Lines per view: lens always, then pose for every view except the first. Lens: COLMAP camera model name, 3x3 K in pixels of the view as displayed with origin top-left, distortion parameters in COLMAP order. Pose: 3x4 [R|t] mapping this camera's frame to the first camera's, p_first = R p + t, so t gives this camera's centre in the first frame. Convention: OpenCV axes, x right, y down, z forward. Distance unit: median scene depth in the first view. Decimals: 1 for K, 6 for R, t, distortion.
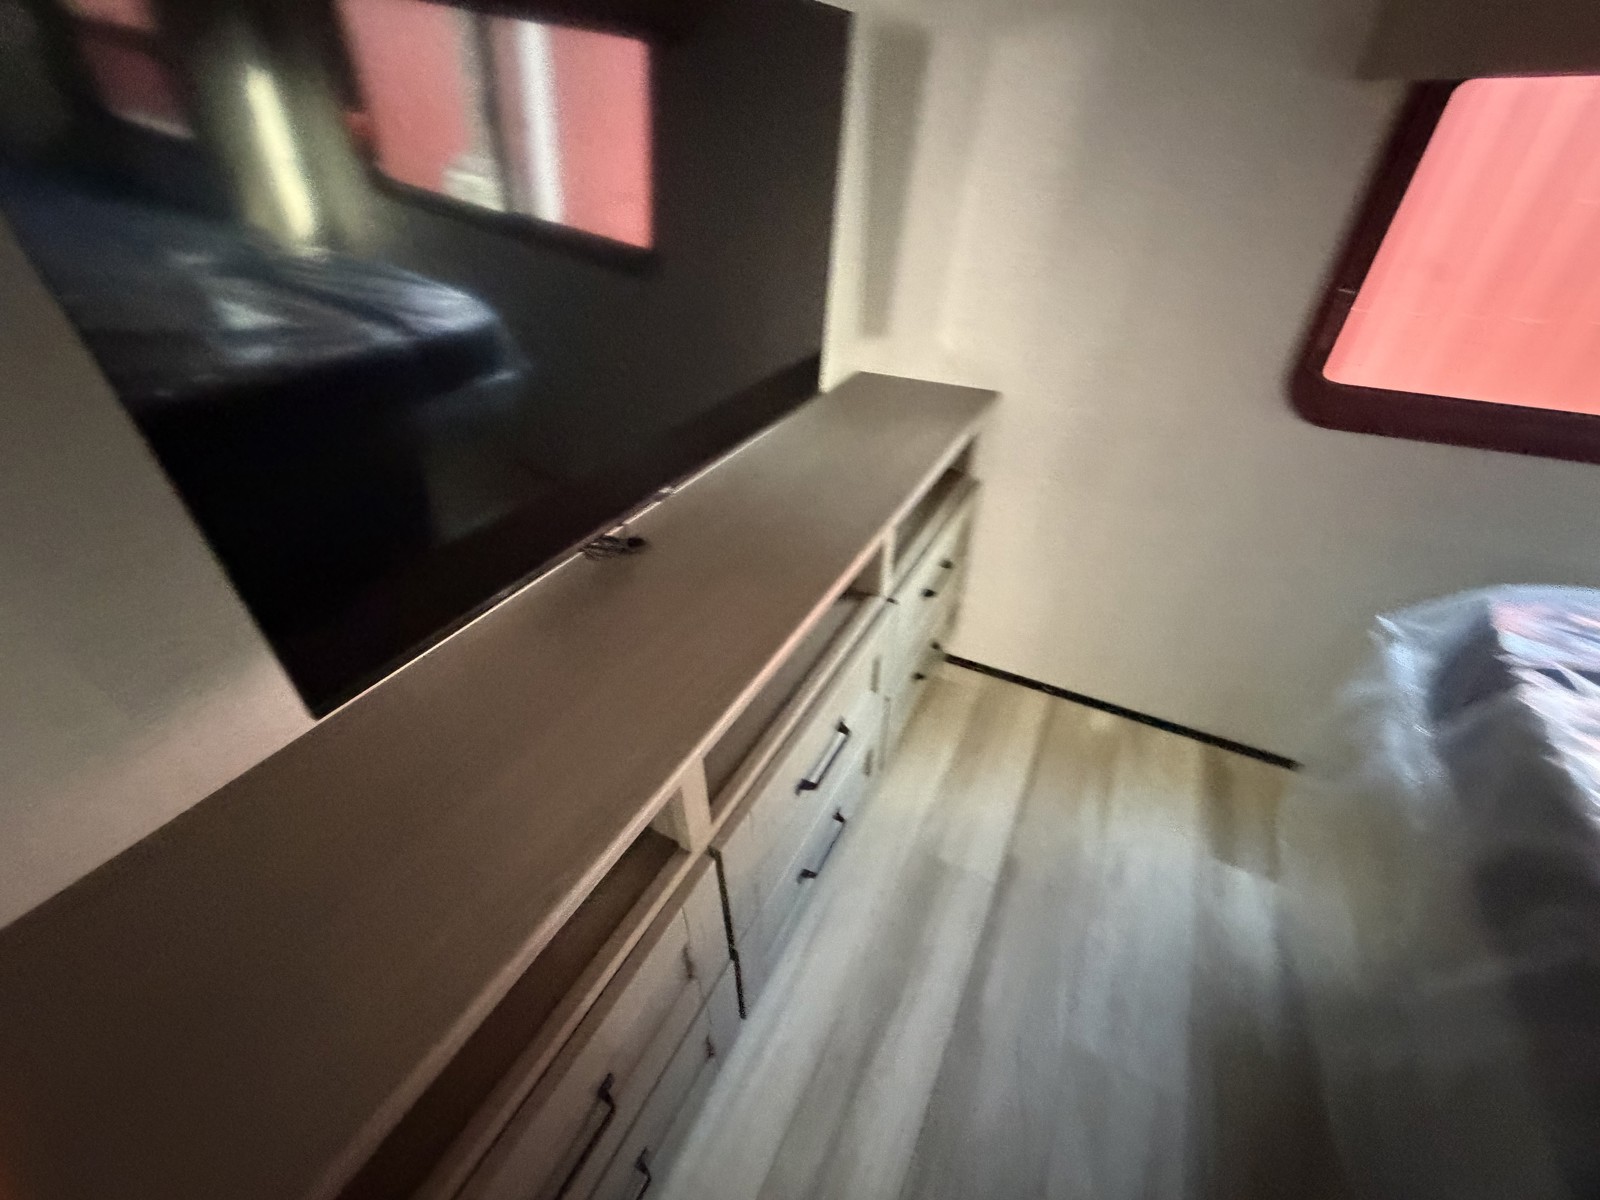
lens RADIAL K [[640.6, 0, 797.2], [0, 640.6, 598.3], [0, 0, 1]] dist [0.000392, 0.000529]
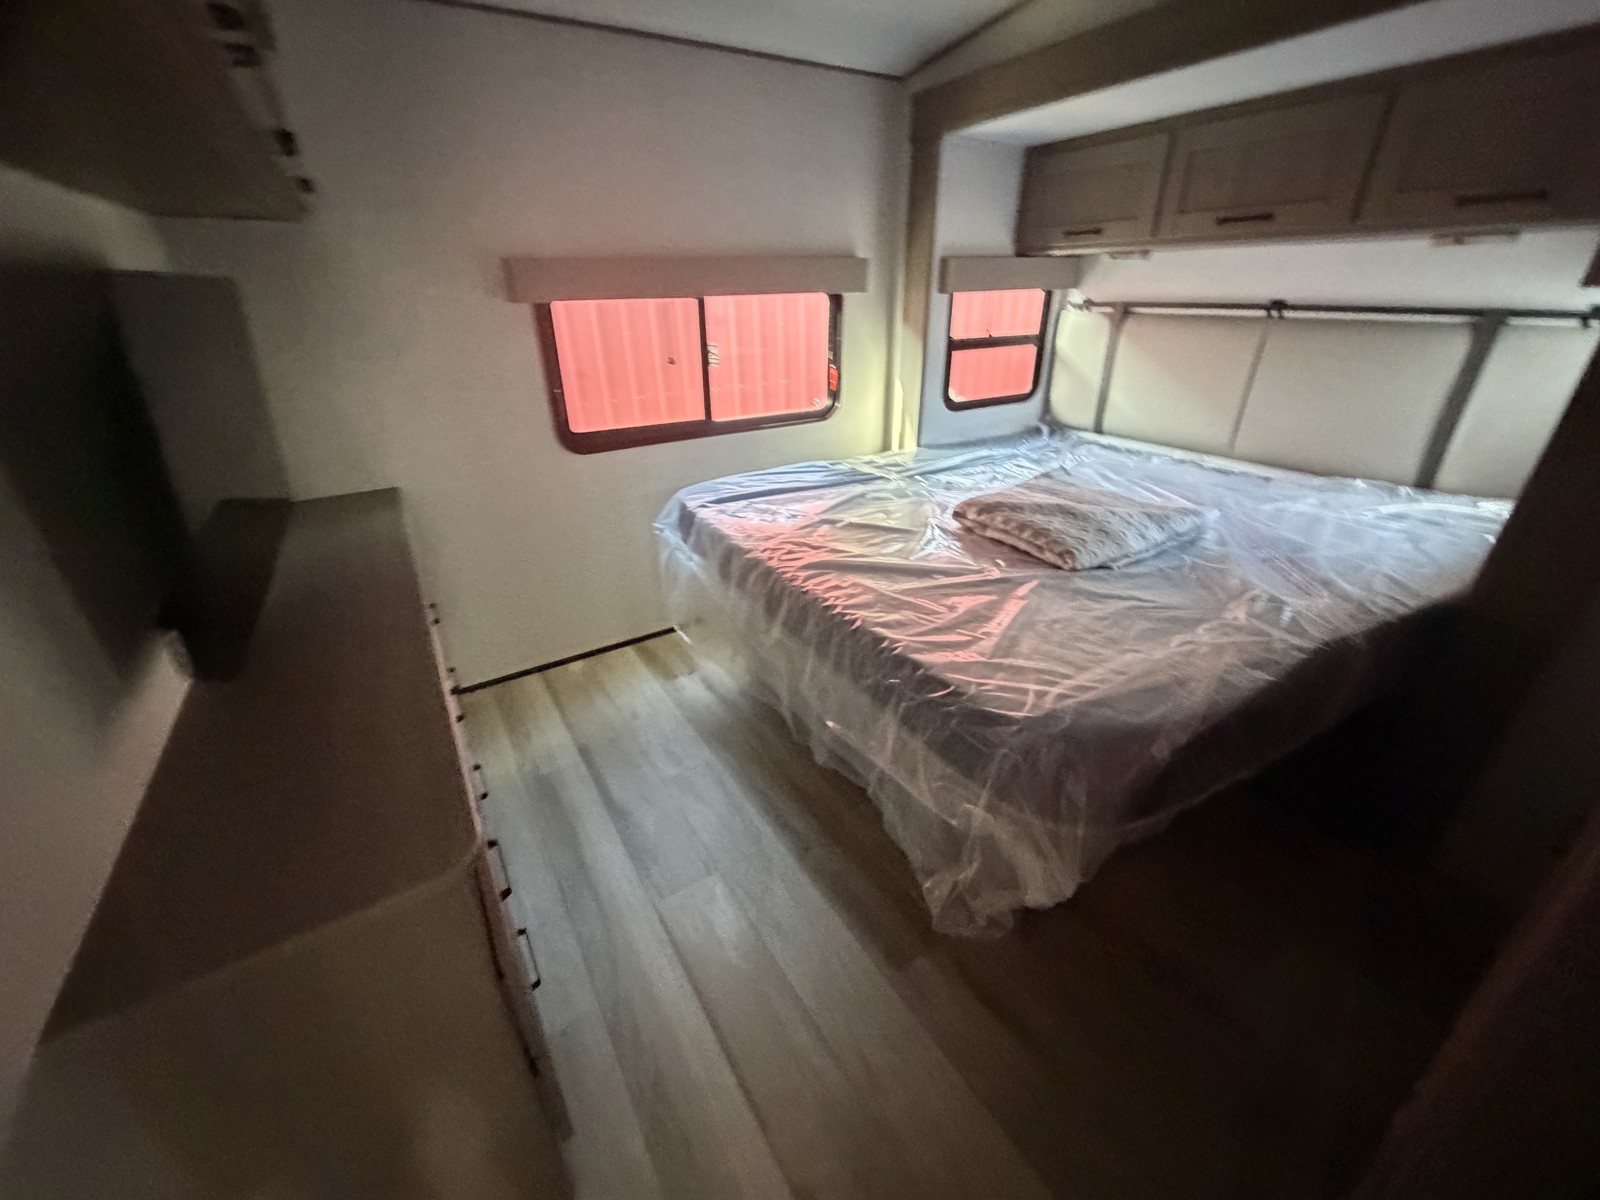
lens RADIAL K [[640.6, 0, 797.2], [0, 640.6, 598.3], [0, 0, 1]] dist [0.000392, 0.000529]
pose [[0.501273, -0.383789, 0.775520, -0.599454], [0.509550, 0.855301, 0.093913, 0.285459], [-0.699345, 0.348090, 0.624299, -0.578088]]
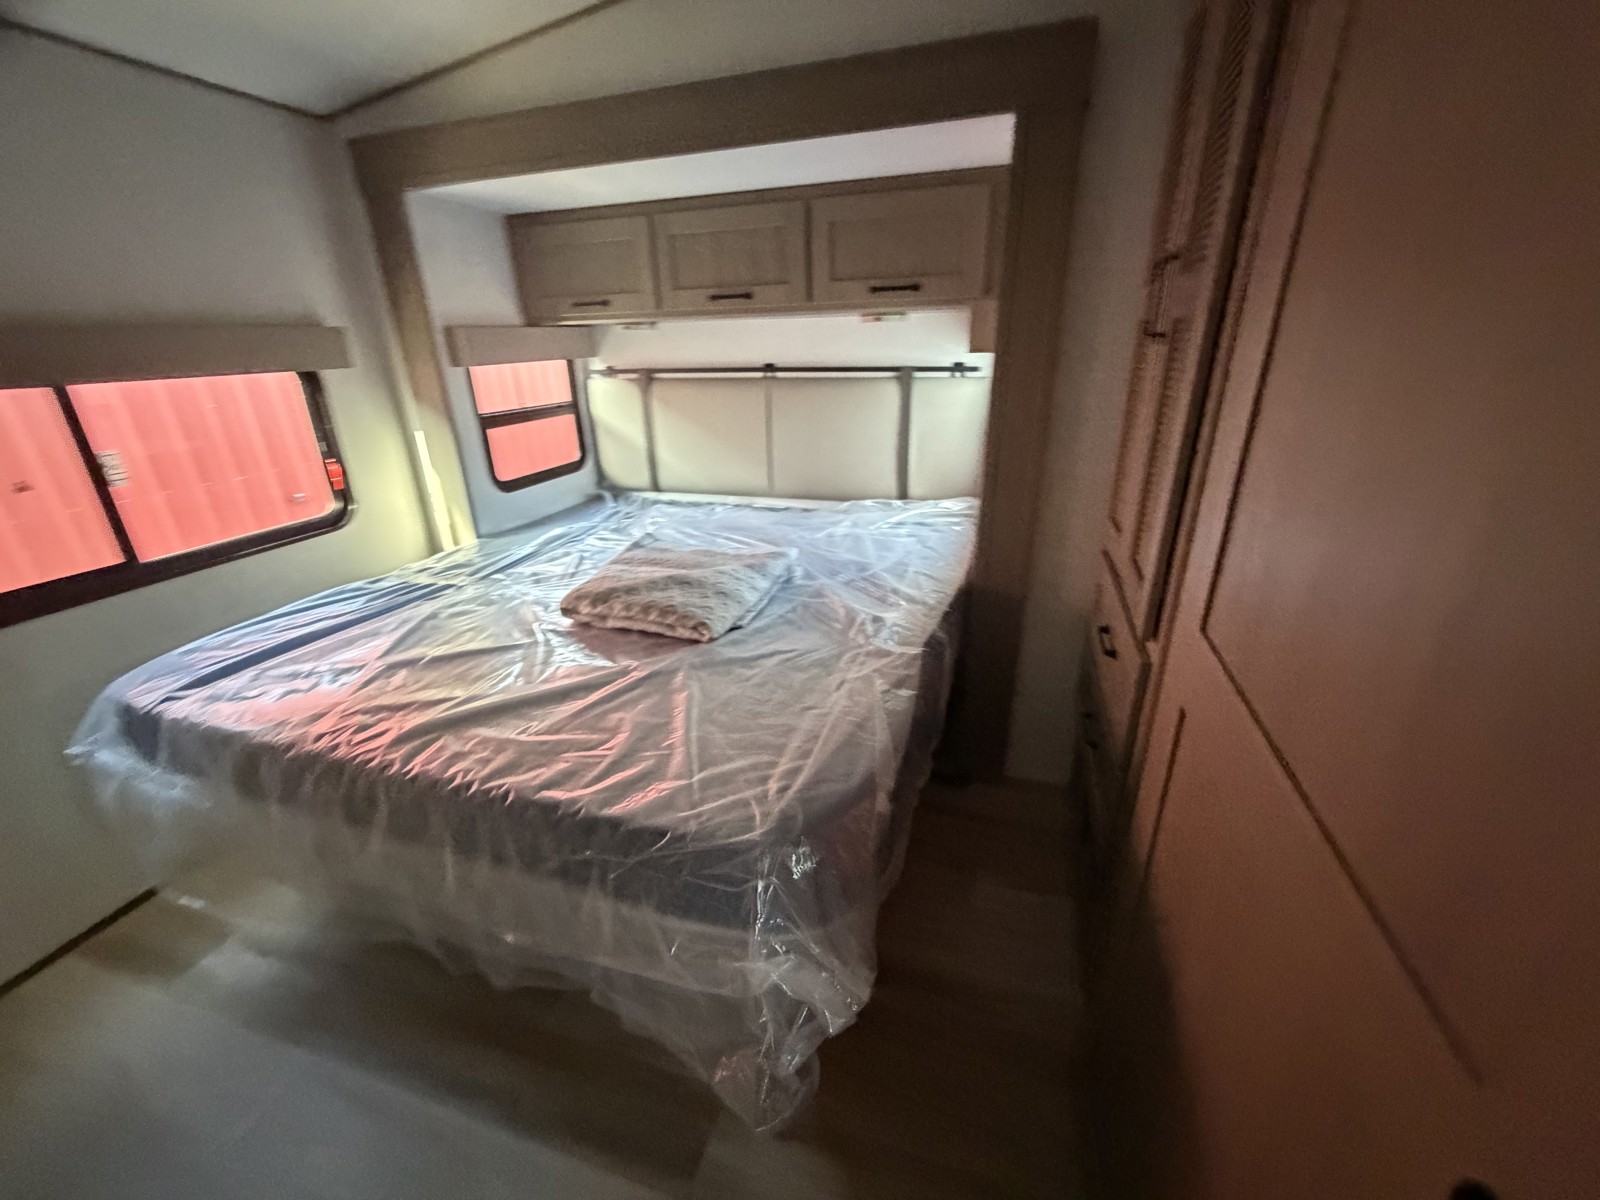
lens RADIAL K [[642.8, 0, 798.7], [0, 642.8, 599.0], [0, 0, 1]] dist [0.000608, 0.000501]
pose [[-0.181439, -0.364153, 0.913495, -0.428750], [0.588689, 0.703867, 0.397513, 0.168710], [-0.787734, 0.609888, 0.086664, -0.458071]]
